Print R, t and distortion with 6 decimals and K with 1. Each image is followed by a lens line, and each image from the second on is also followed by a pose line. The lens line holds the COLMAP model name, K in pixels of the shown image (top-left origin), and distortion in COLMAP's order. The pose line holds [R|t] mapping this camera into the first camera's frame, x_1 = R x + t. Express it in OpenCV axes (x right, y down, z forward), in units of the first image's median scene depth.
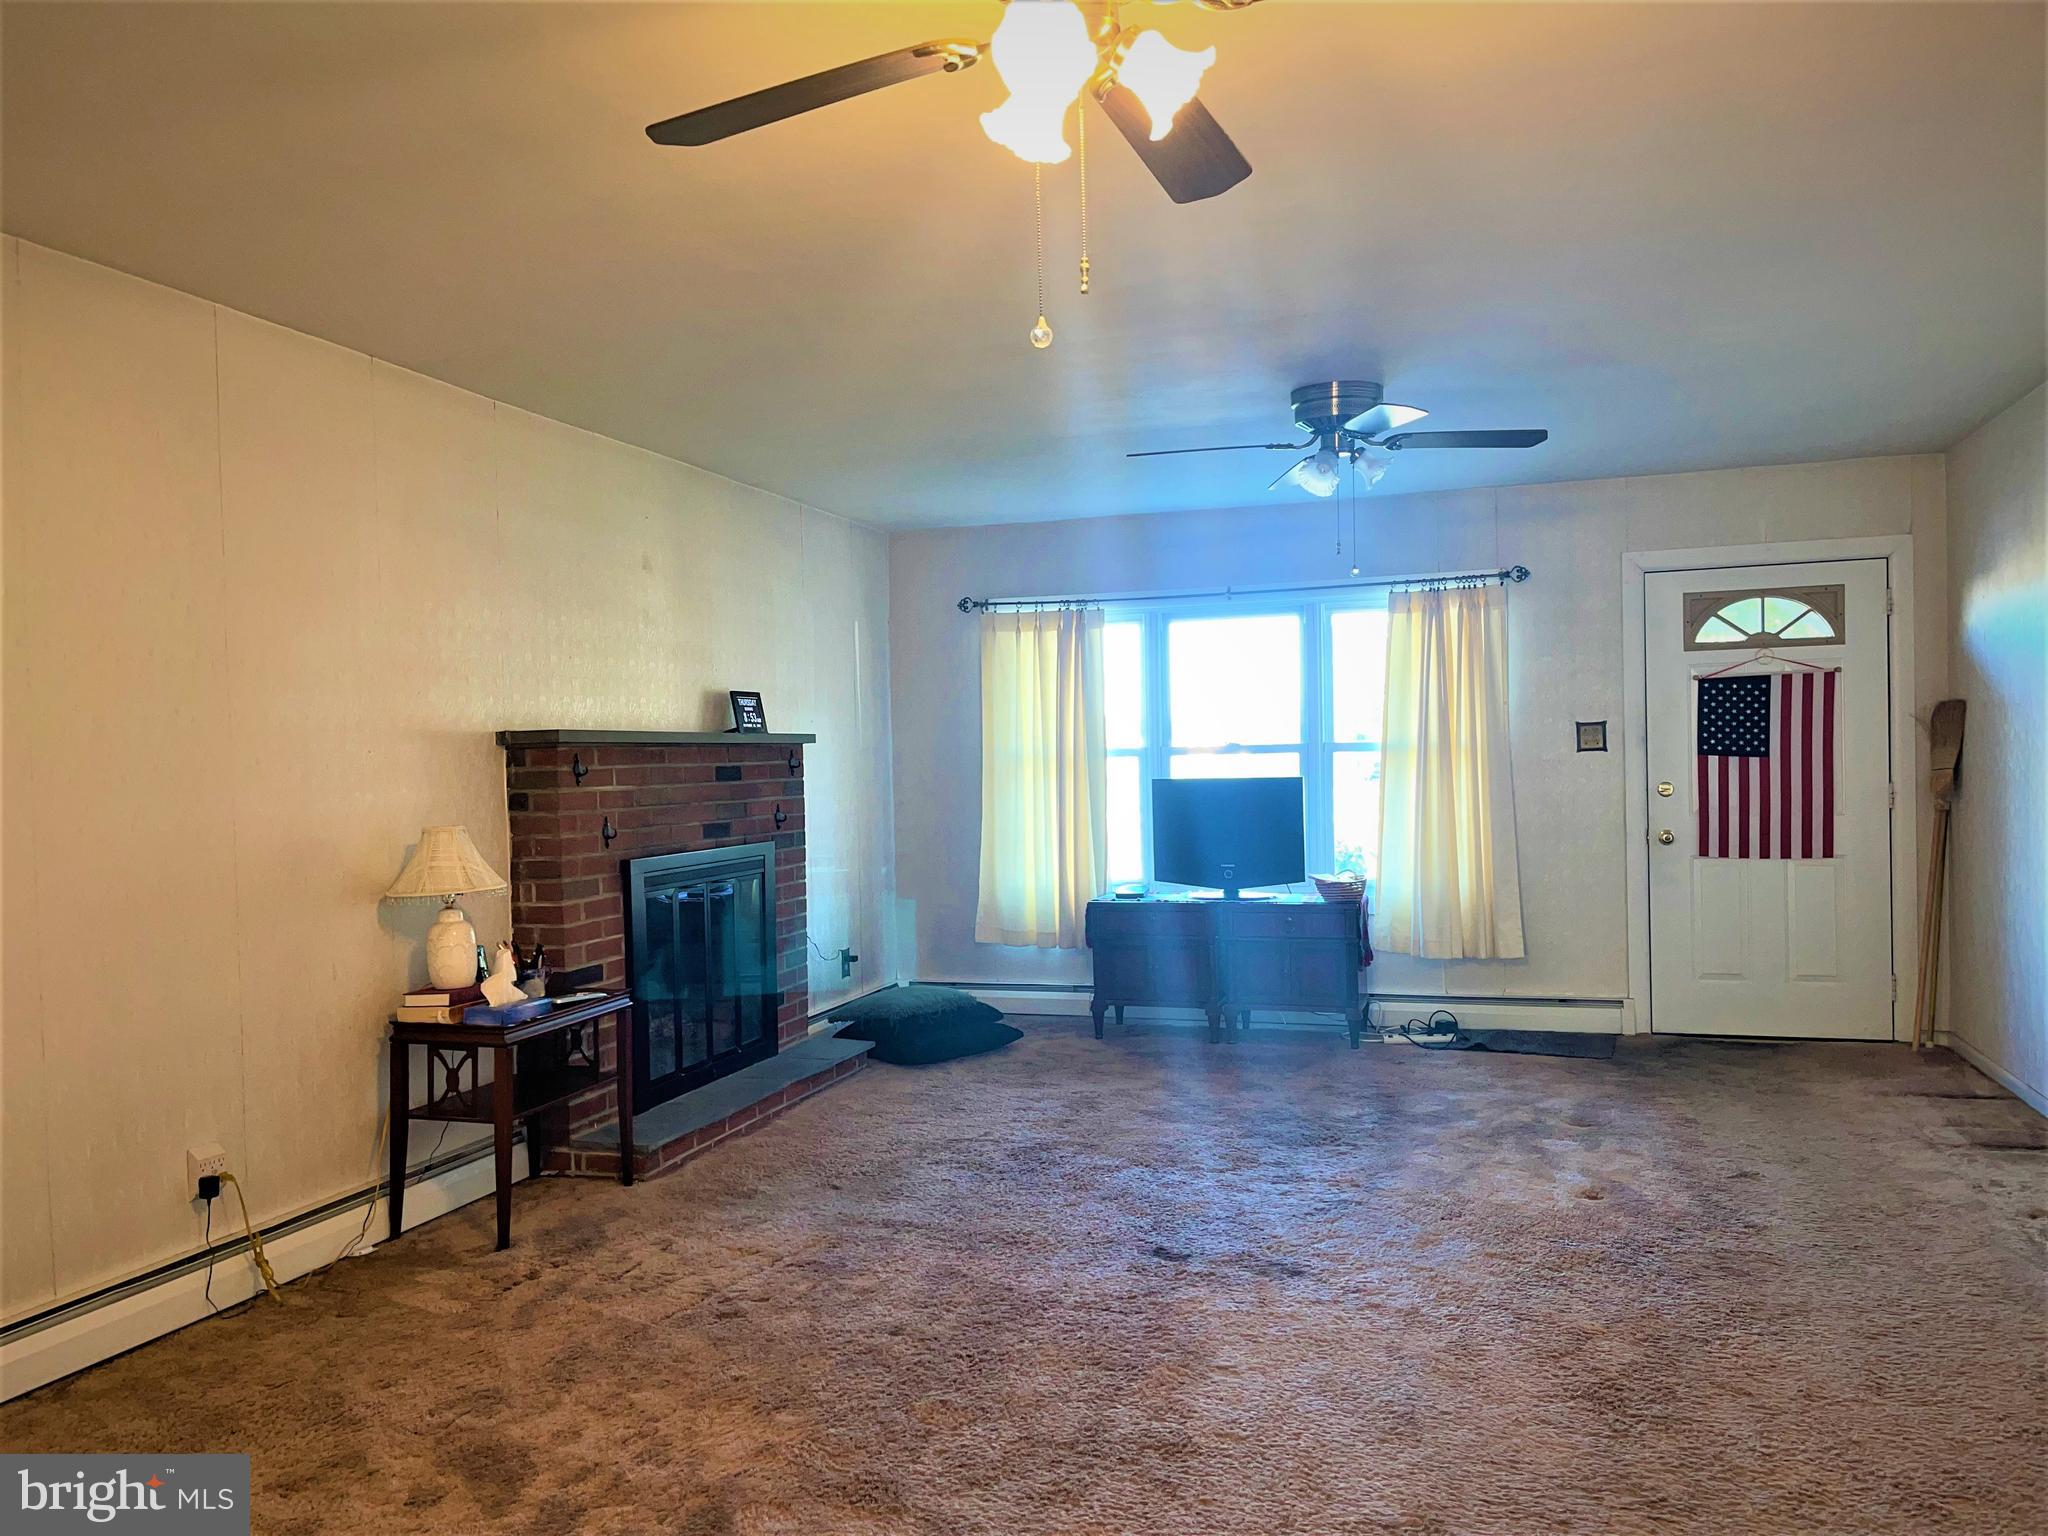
lens RADIAL K [[1559.0, 0, 1015.1], [0, 1559.0, 779.8], [0, 0, 1]] dist [0.036511, -0.075255]
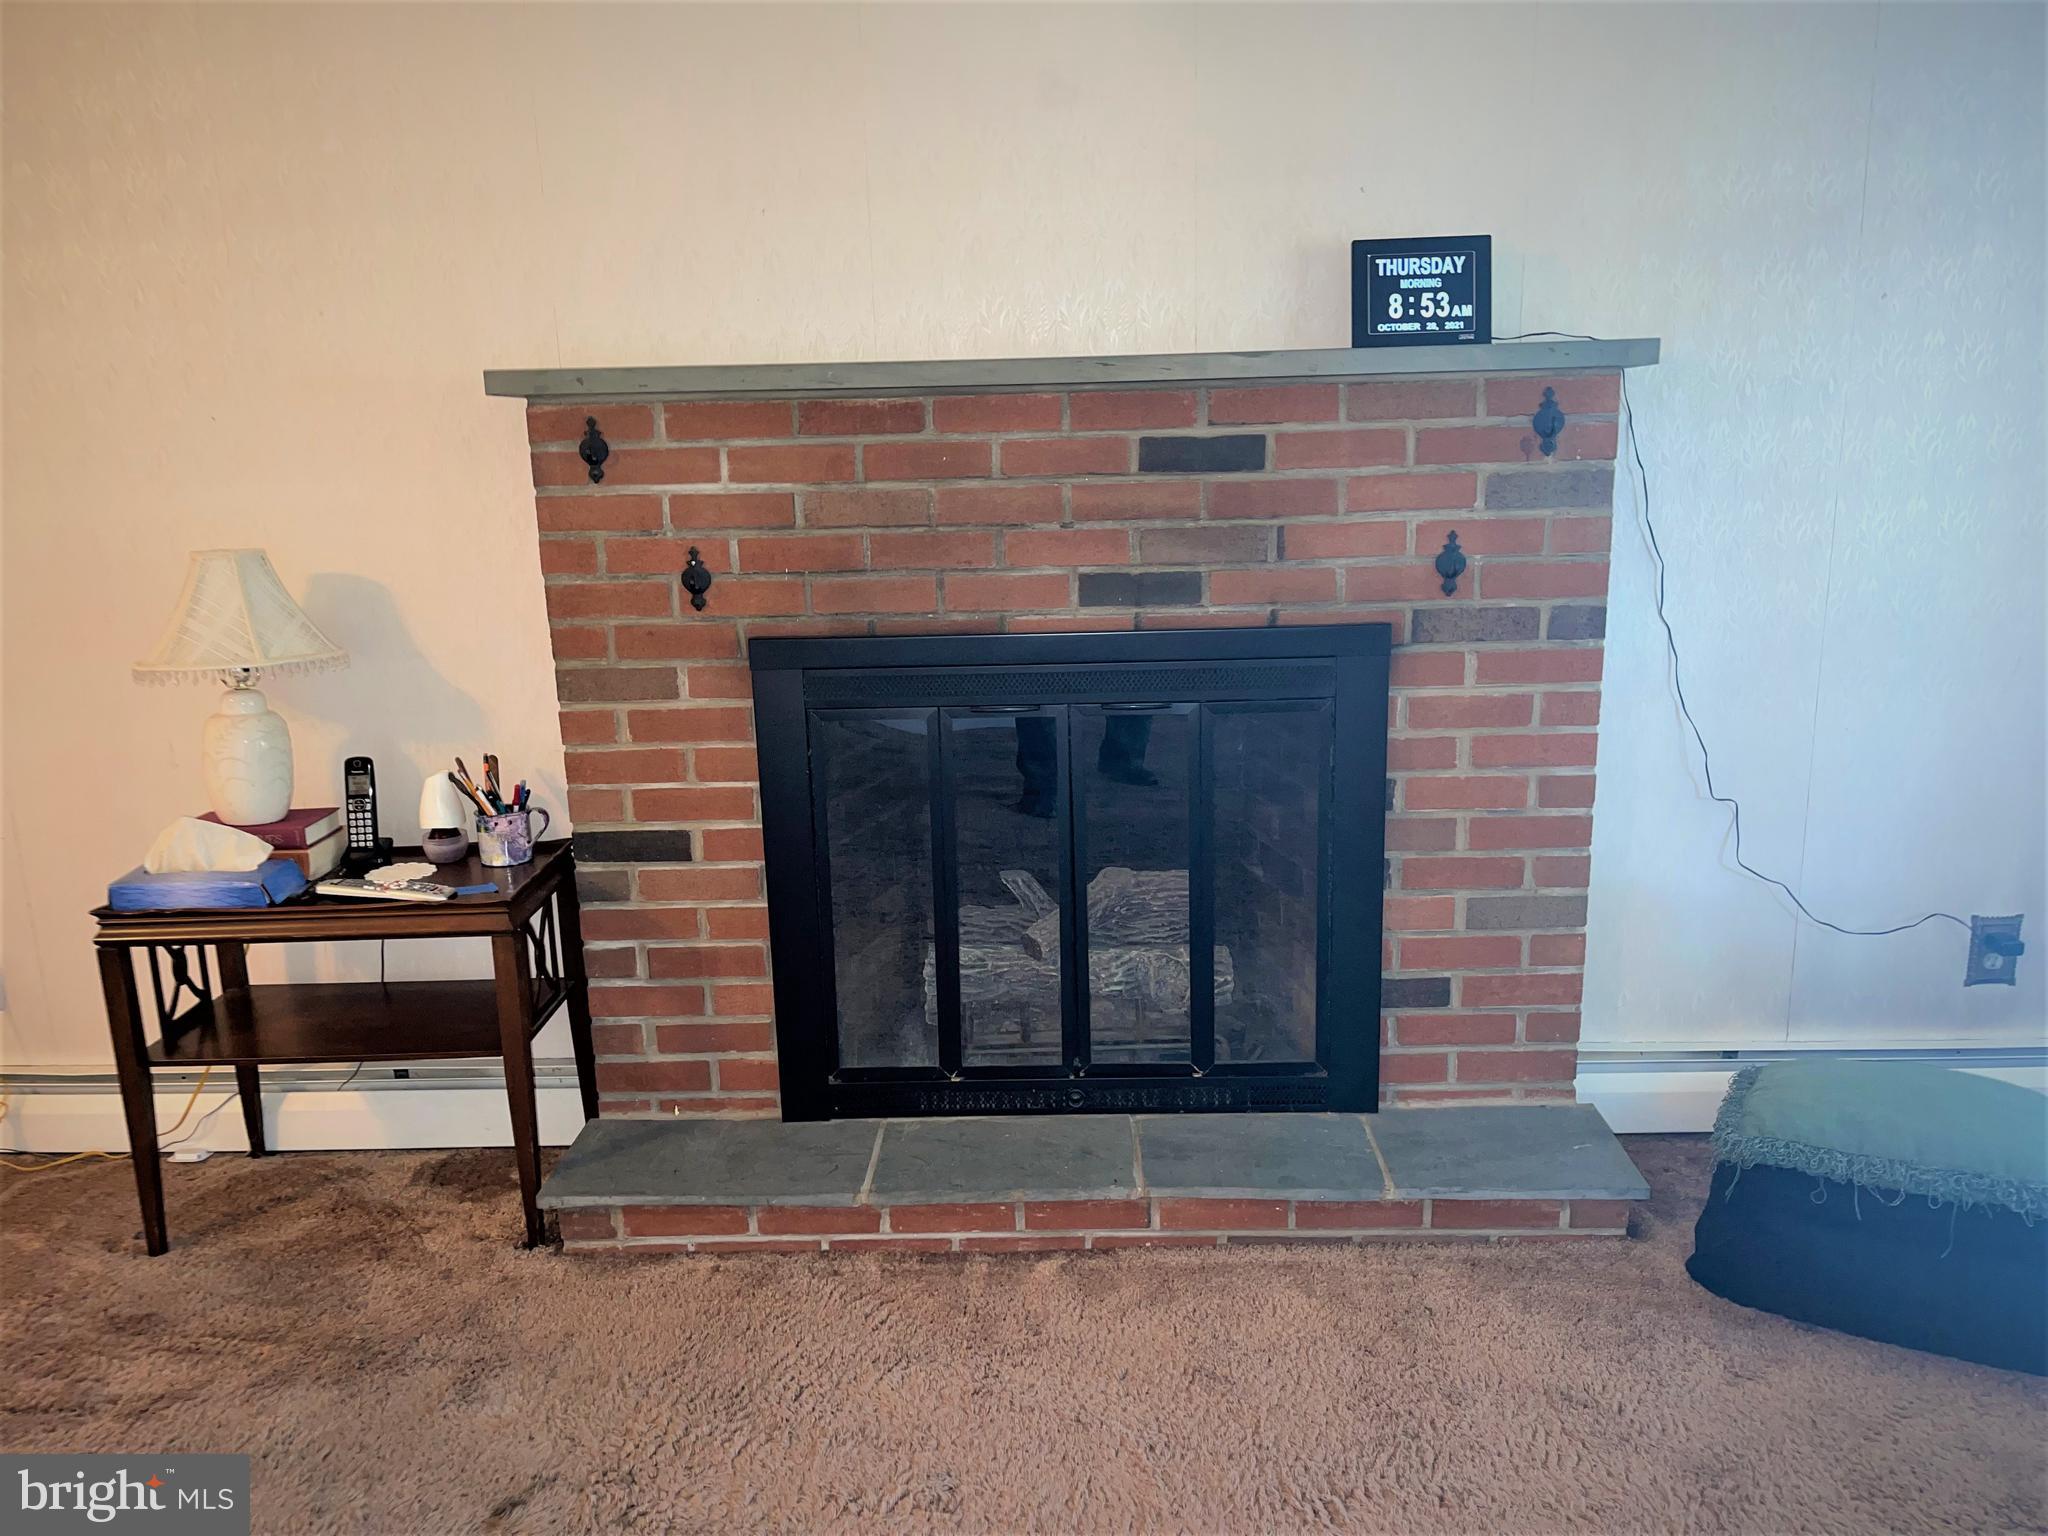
lens RADIAL K [[1559.0, 0, 1015.1], [0, 1559.0, 779.8], [0, 0, 1]] dist [0.036511, -0.075255]
pose [[0.280023, 0.229171, -0.932238, 0.243772], [0.005544, 0.970686, 0.240287, -0.022952], [0.959977, -0.072454, 0.270544, 0.943675]]
